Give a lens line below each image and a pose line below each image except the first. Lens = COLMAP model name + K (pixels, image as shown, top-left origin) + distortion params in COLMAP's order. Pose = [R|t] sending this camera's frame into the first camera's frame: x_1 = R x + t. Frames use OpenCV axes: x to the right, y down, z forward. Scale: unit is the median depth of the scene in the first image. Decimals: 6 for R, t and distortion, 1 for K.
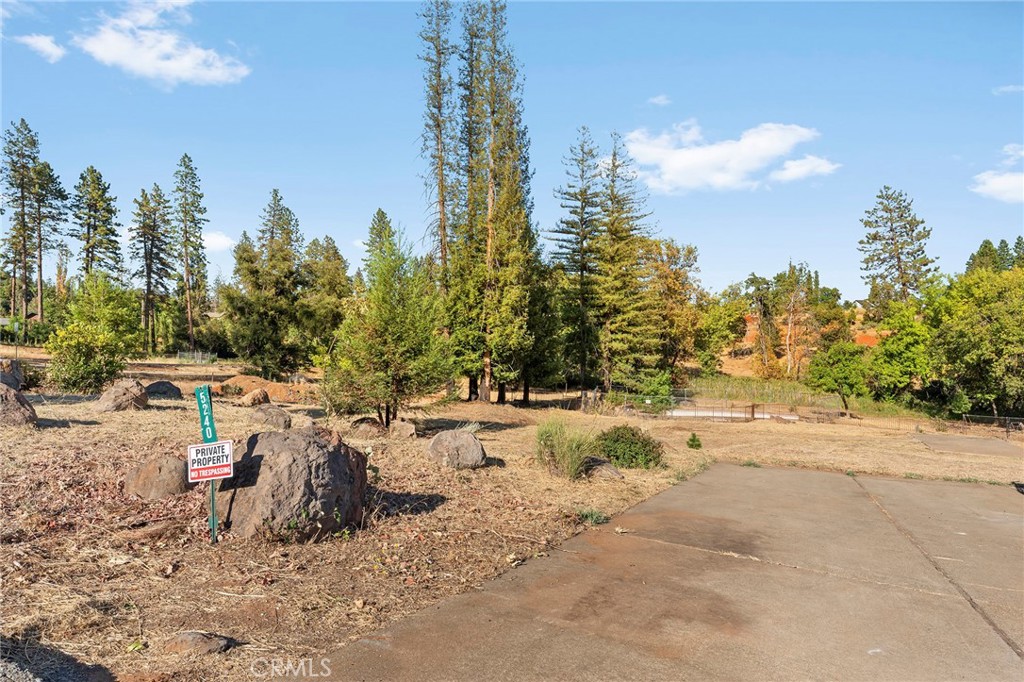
lens RADIAL K [[631.4, 0, 512.0], [0, 631.4, 341.0], [0, 0, 1]] dist [0.001198, 0.000417]
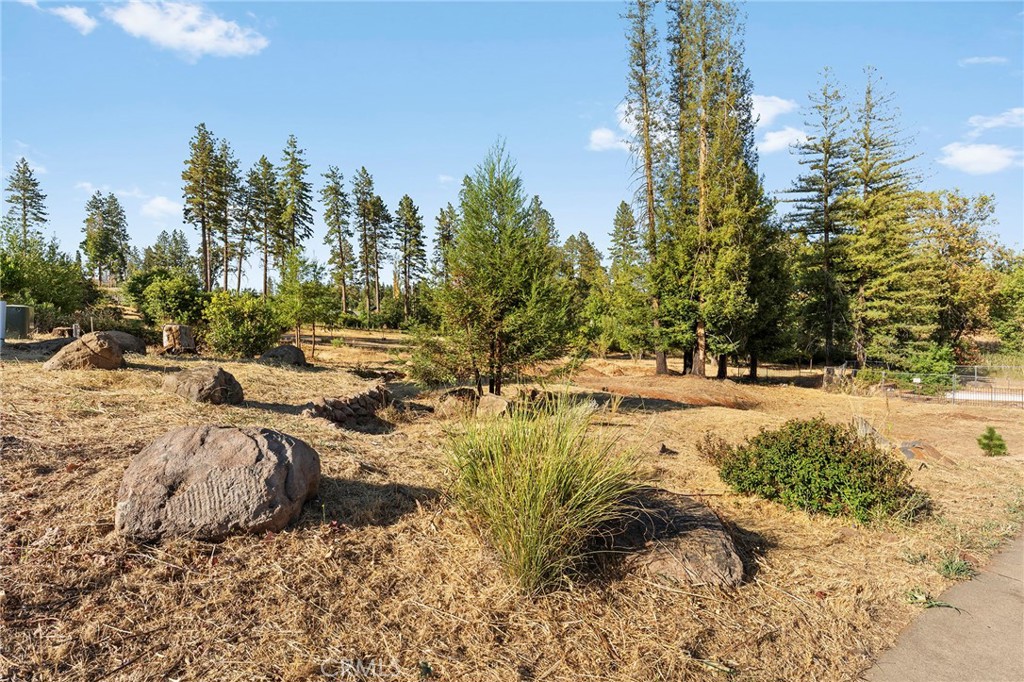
lens RADIAL K [[536.5, 0, 512.0], [0, 536.5, 341.0], [0, 0, 1]] dist [-0.015459, 0.013407]
pose [[0.901661, -0.009029, -0.432349, 0.037444], [0.021845, 0.999457, 0.024686, 0.014646], [0.431891, -0.031702, 0.901369, 0.134712]]
